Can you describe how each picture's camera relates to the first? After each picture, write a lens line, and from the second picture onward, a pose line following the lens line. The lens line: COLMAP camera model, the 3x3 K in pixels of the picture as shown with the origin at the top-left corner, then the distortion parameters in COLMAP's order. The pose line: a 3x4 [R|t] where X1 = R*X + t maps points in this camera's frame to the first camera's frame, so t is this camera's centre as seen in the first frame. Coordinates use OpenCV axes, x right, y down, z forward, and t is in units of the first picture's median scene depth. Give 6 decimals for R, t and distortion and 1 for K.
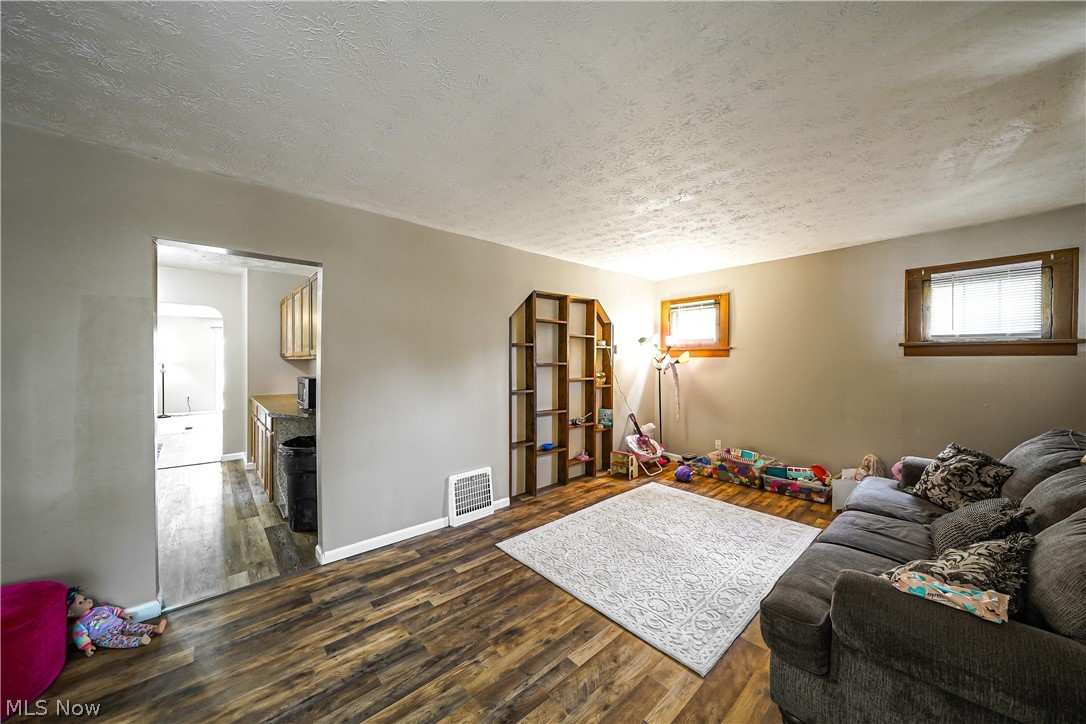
lens RADIAL K [[375.8, 0, 543.3], [0, 375.8, 361.6], [0, 0, 1]] dist [-0.007933, 0.000032]
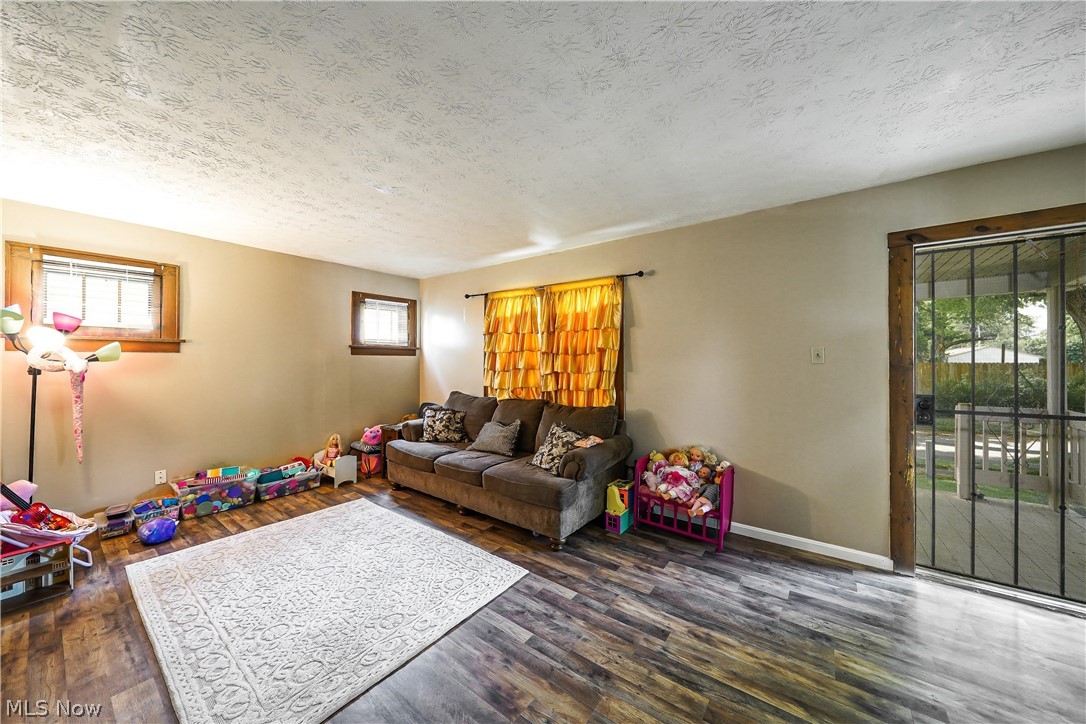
lens RADIAL K [[375.8, 0, 544.2], [0, 375.8, 358.6], [0, 0, 1]] dist [-0.007933, 0.000032]
pose [[-0.198385, 0.002317, 0.980121, -0.478679], [0.002926, 0.999994, -0.001772, 0.003239], [-0.980120, 0.002516, -0.198390, 0.572442]]
